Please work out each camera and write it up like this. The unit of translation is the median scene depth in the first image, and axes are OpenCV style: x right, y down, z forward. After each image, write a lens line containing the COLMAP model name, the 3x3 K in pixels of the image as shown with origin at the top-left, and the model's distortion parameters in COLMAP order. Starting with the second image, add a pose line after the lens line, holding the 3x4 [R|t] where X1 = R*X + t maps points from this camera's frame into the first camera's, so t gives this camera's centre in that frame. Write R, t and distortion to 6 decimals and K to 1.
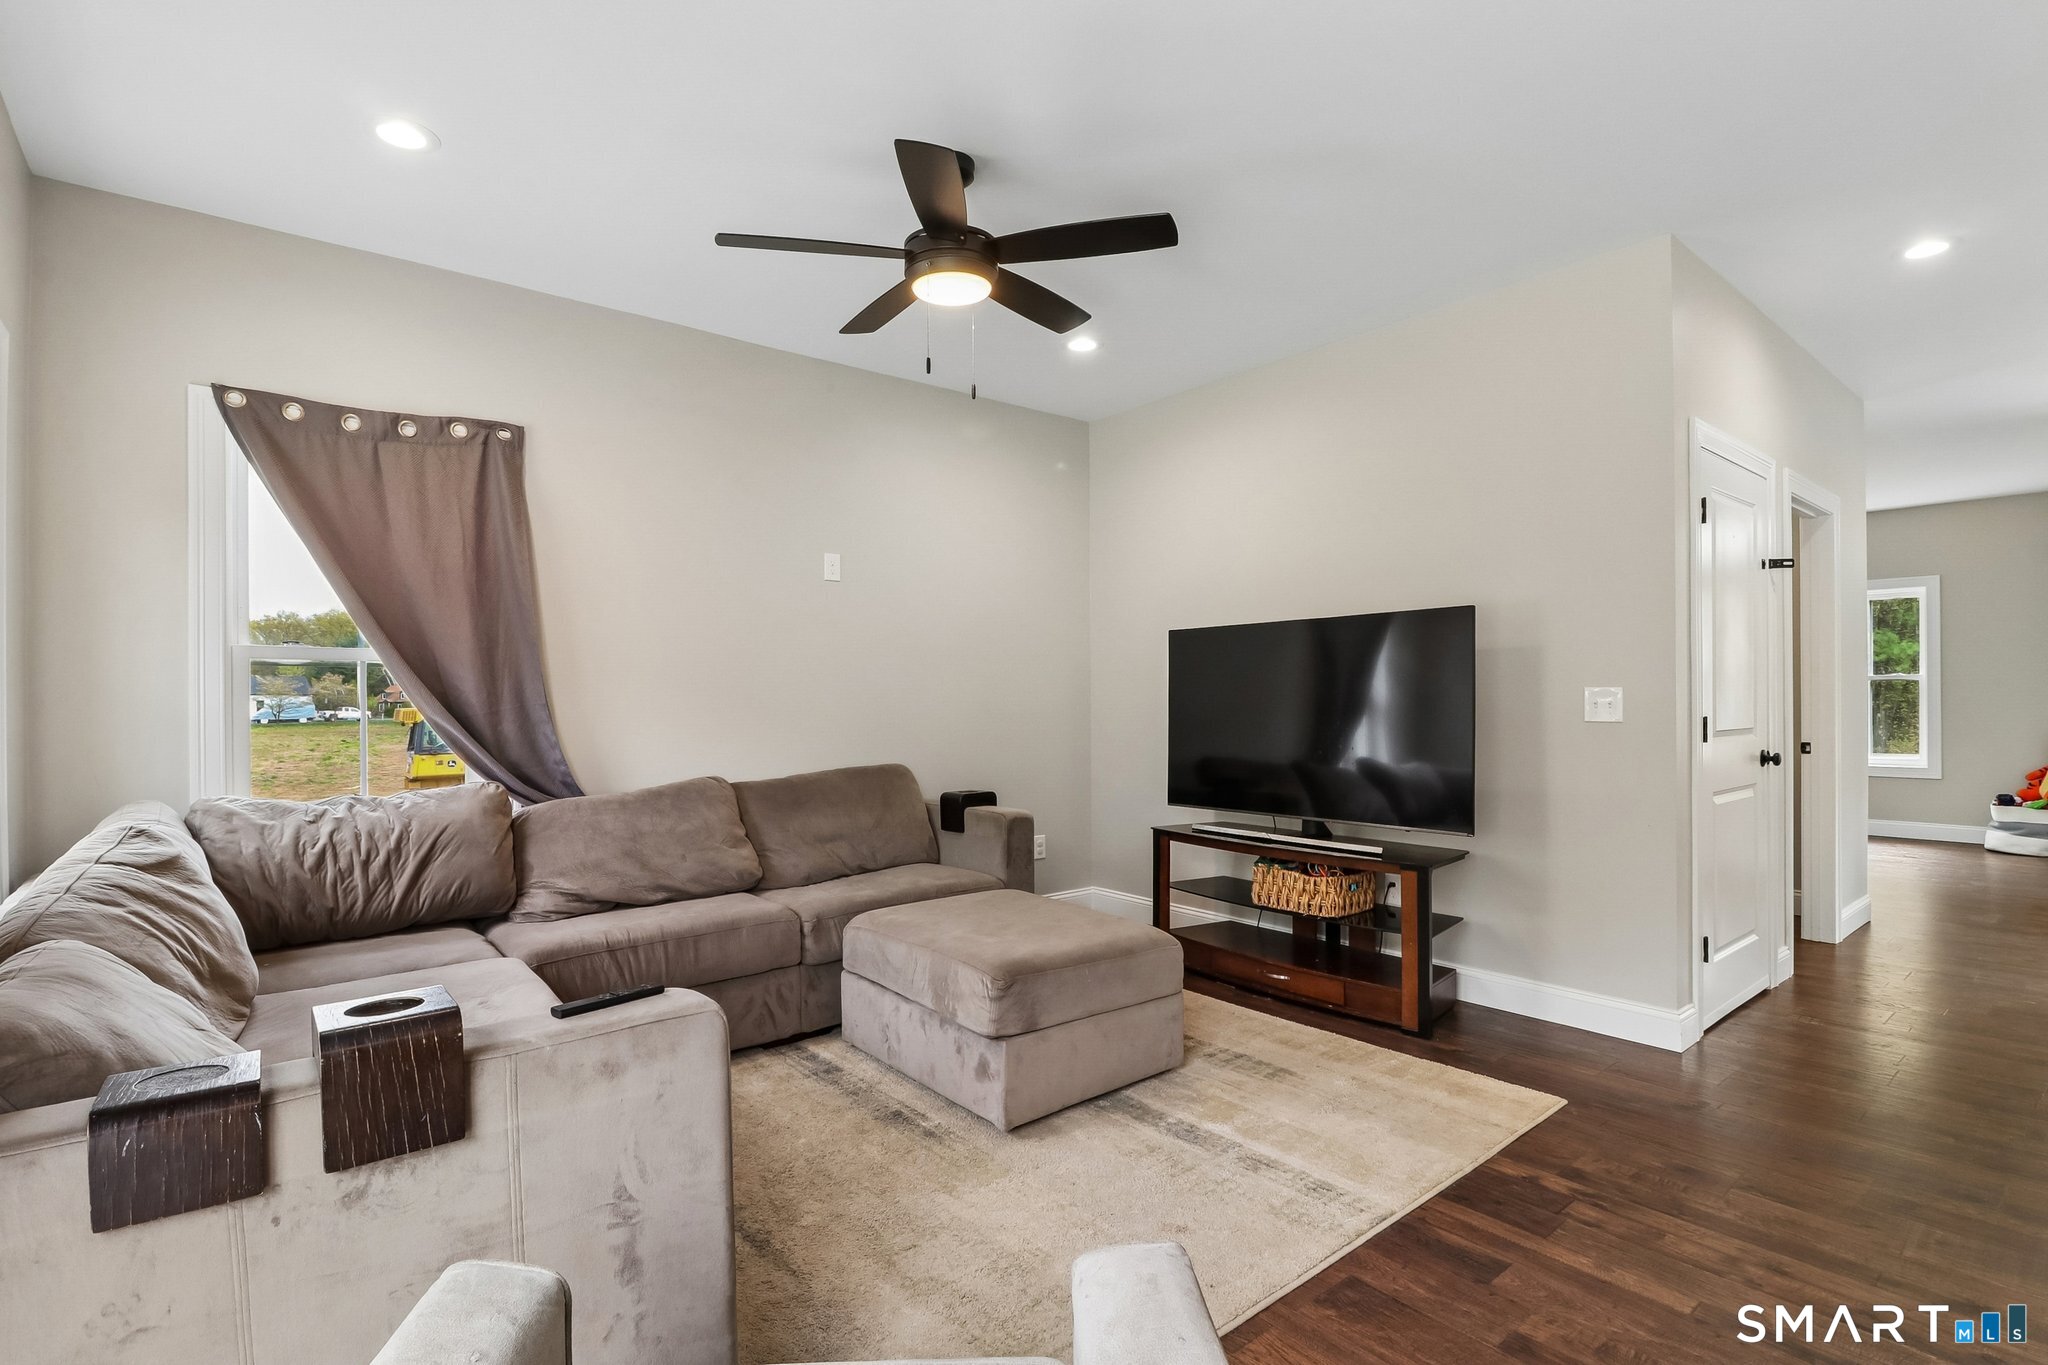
lens RADIAL K [[958.0, 0, 1017.8], [0, 958.0, 693.6], [0, 0, 1]] dist [0.000286, -0.016131]
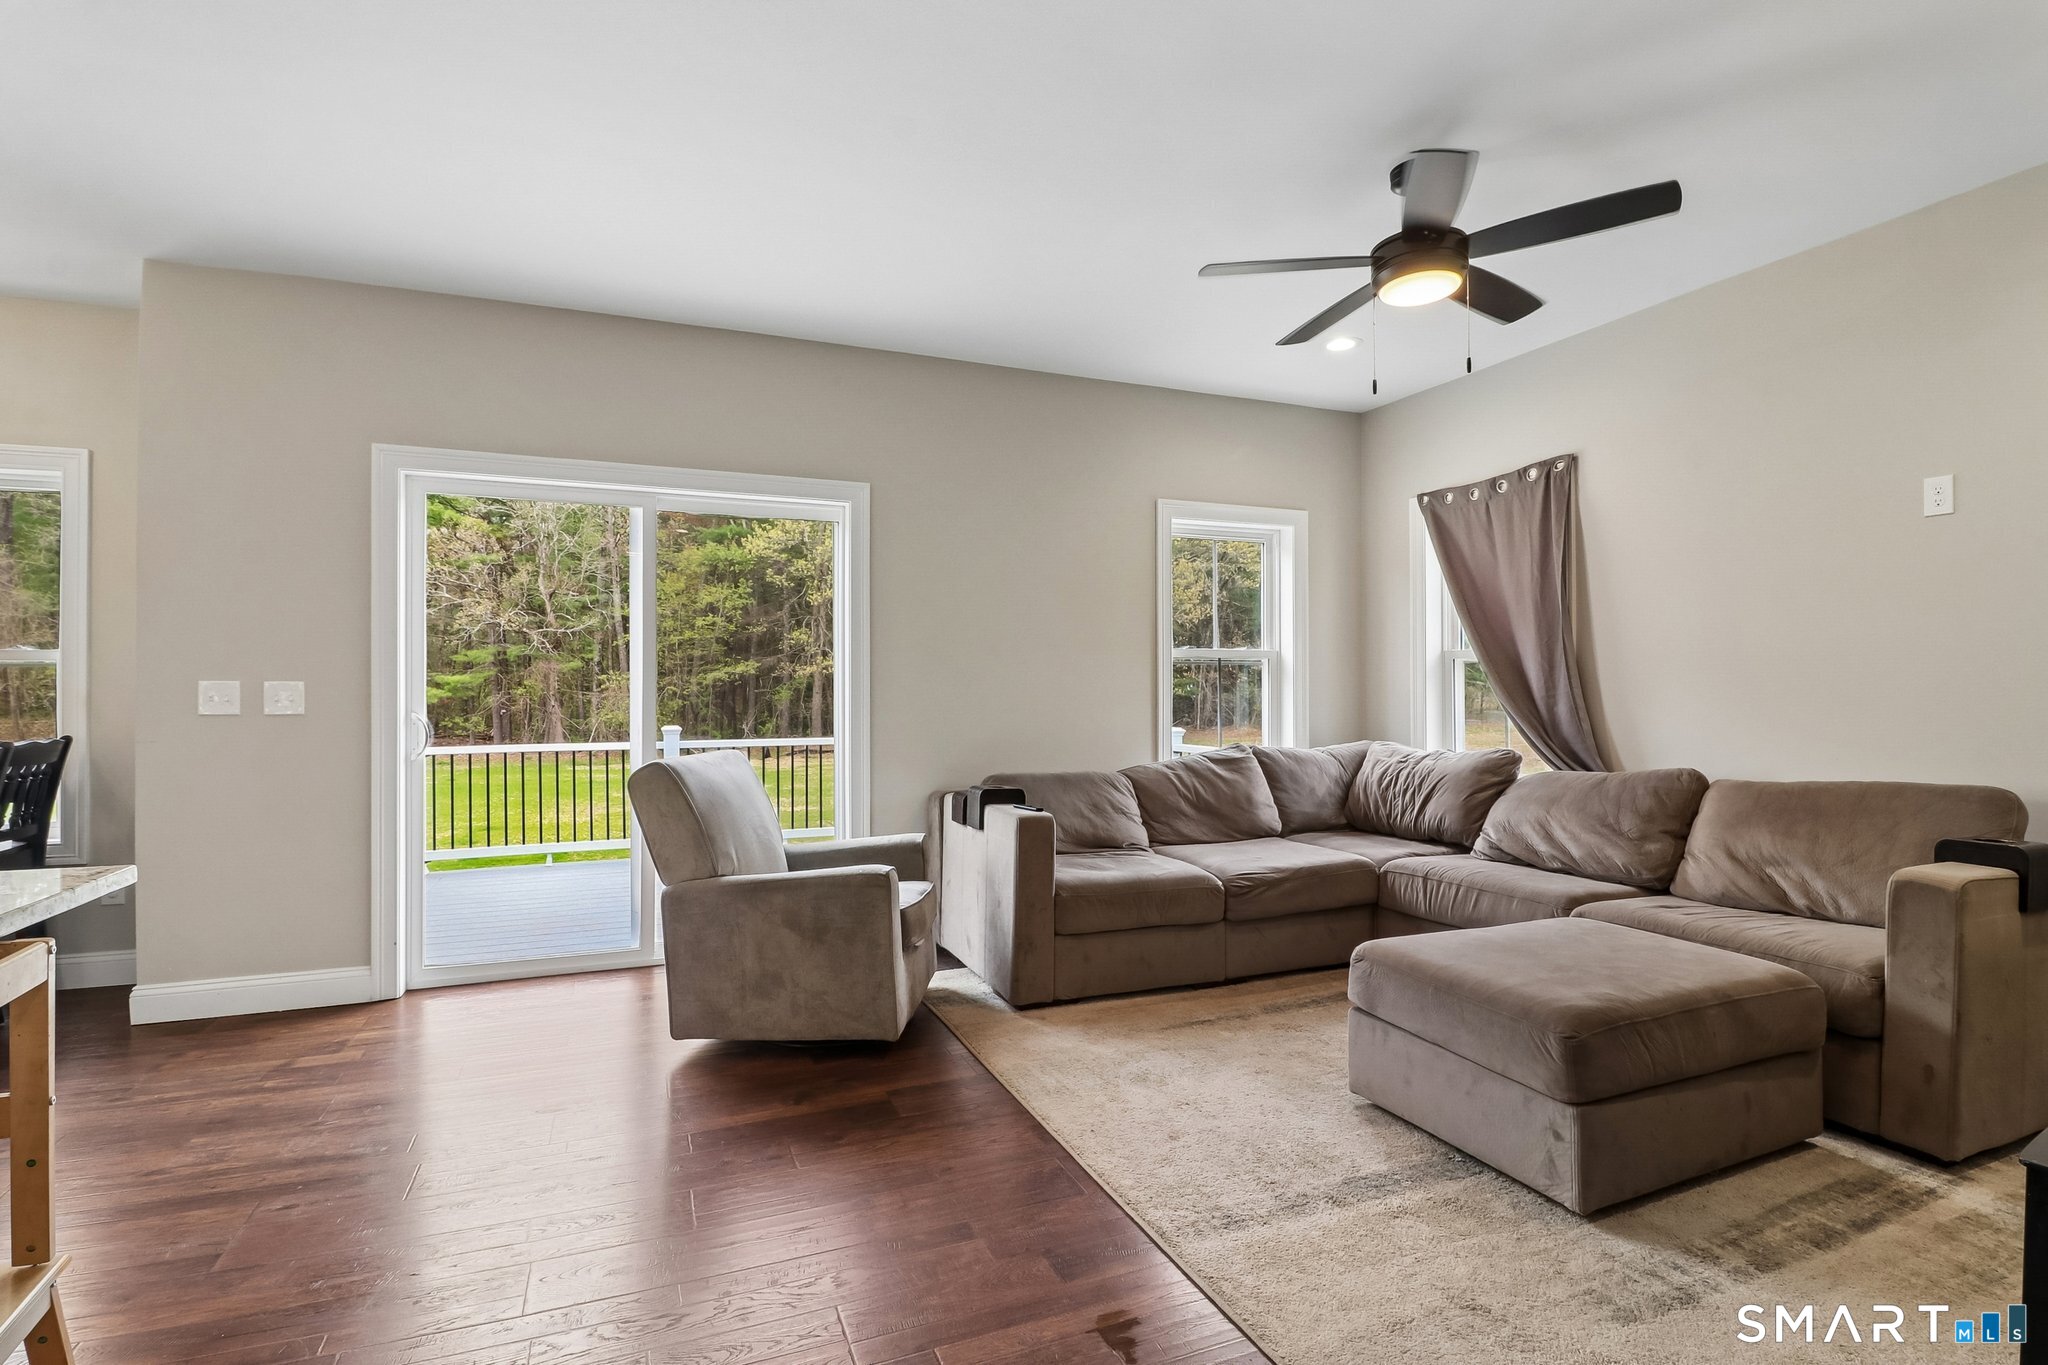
lens RADIAL K [[958.0, 0, 1017.8], [0, 958.0, 693.6], [0, 0, 1]] dist [0.000286, -0.016131]
pose [[-0.287542, 0.010465, -0.957711, 0.849980], [0.009989, 0.999919, 0.007927, -0.001056], [0.957716, -0.007287, -0.287623, 0.726059]]
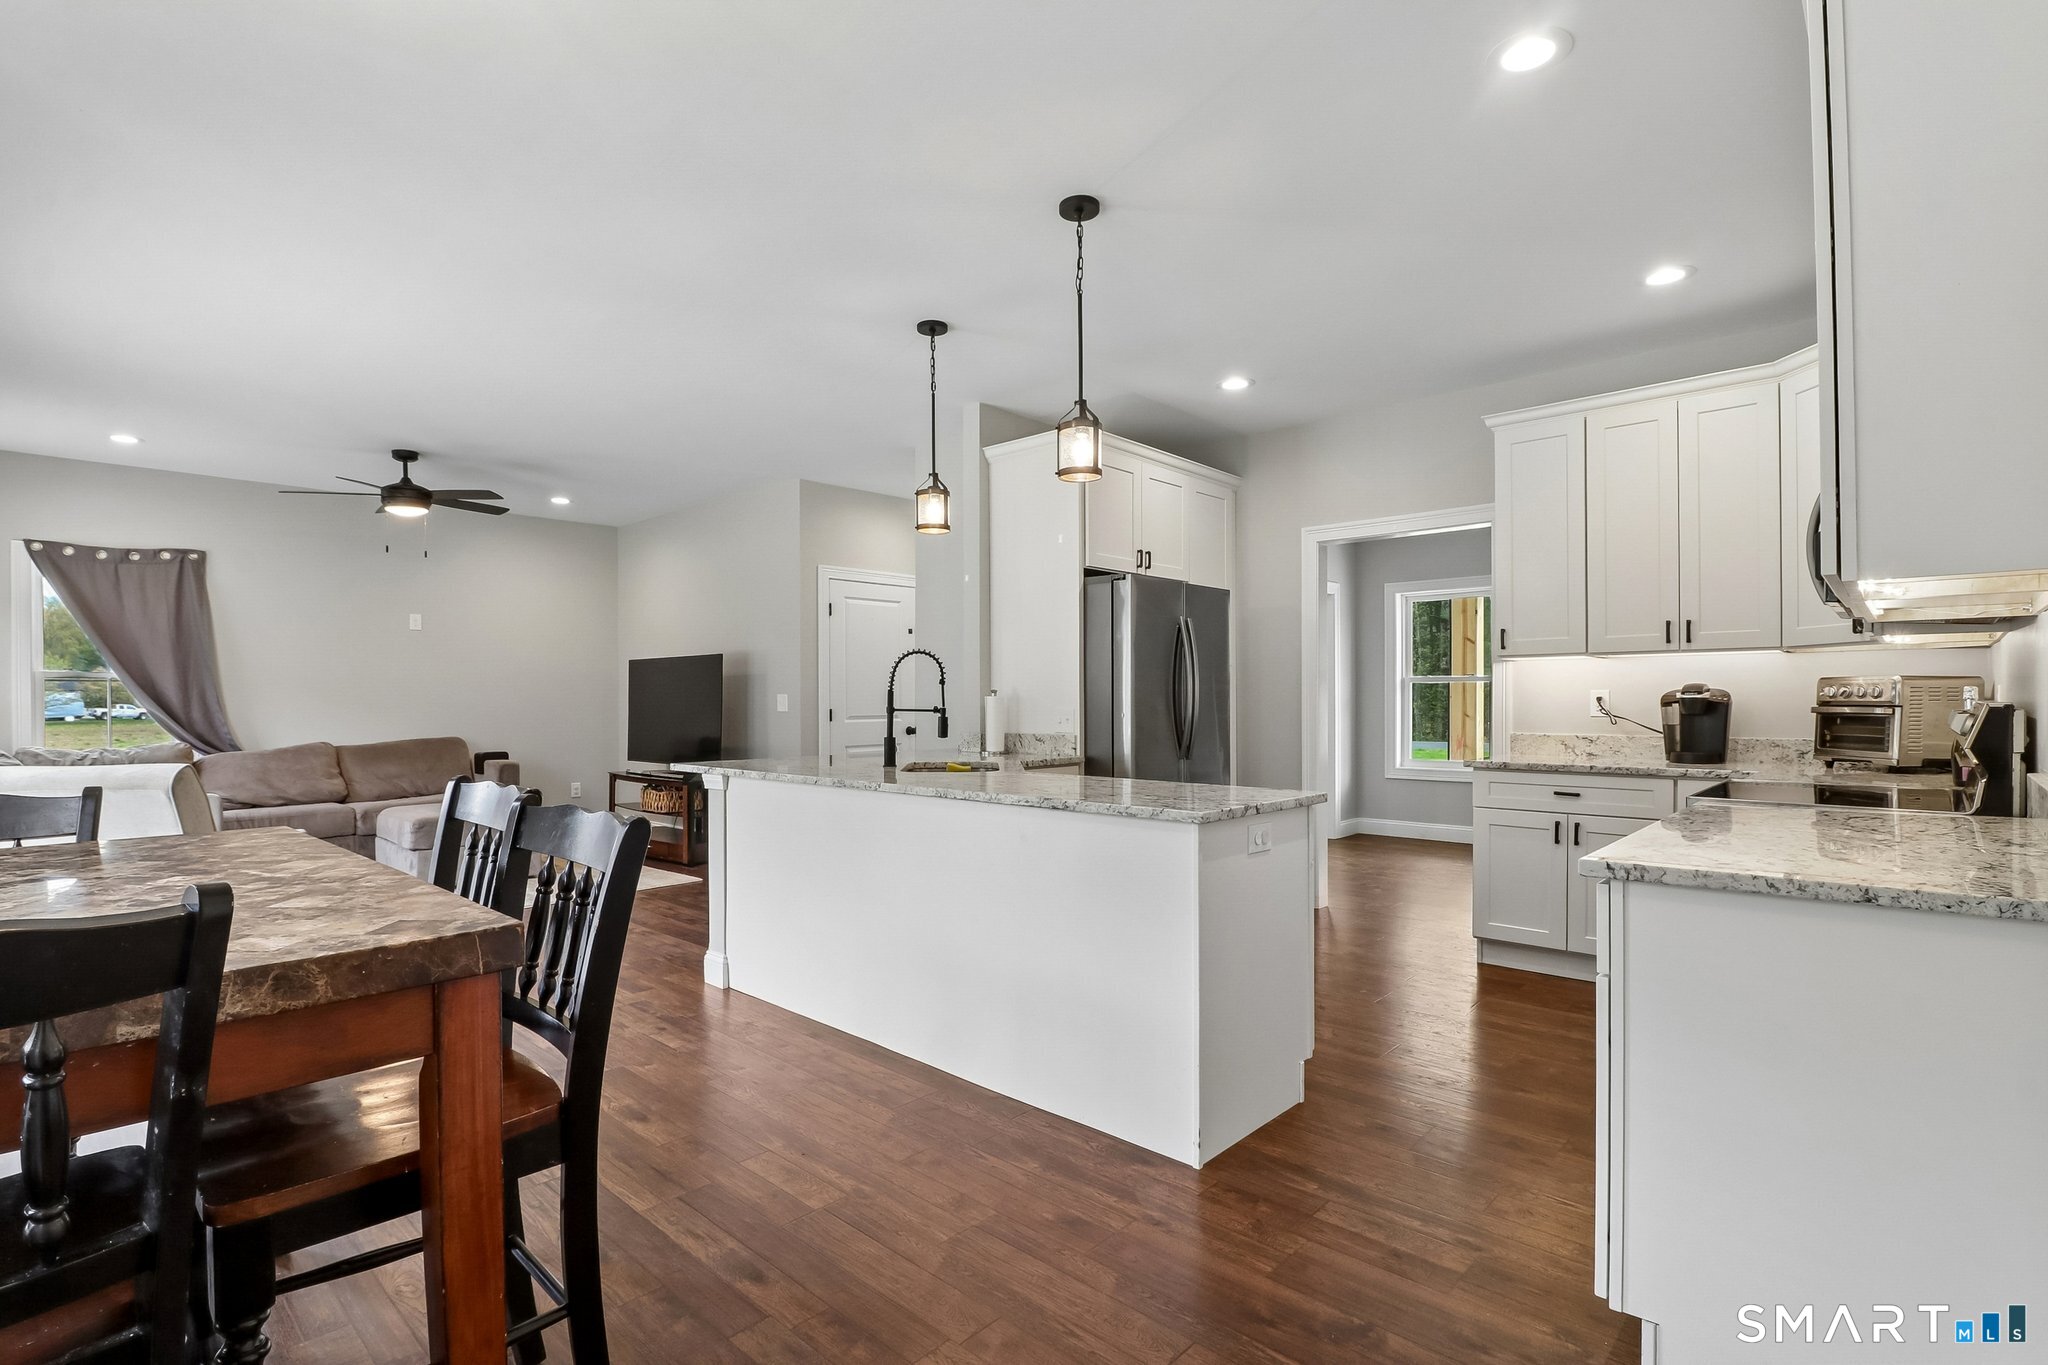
lens RADIAL K [[969.7, 0, 1019.1], [0, 969.7, 703.7], [0, 0, 1]] dist [0.002818, -0.014833]
pose [[0.990544, 0.001258, 0.137189, 0.827785], [-0.003000, 0.999918, 0.012490, -0.014867], [-0.137162, -0.012783, 0.990466, -1.119561]]
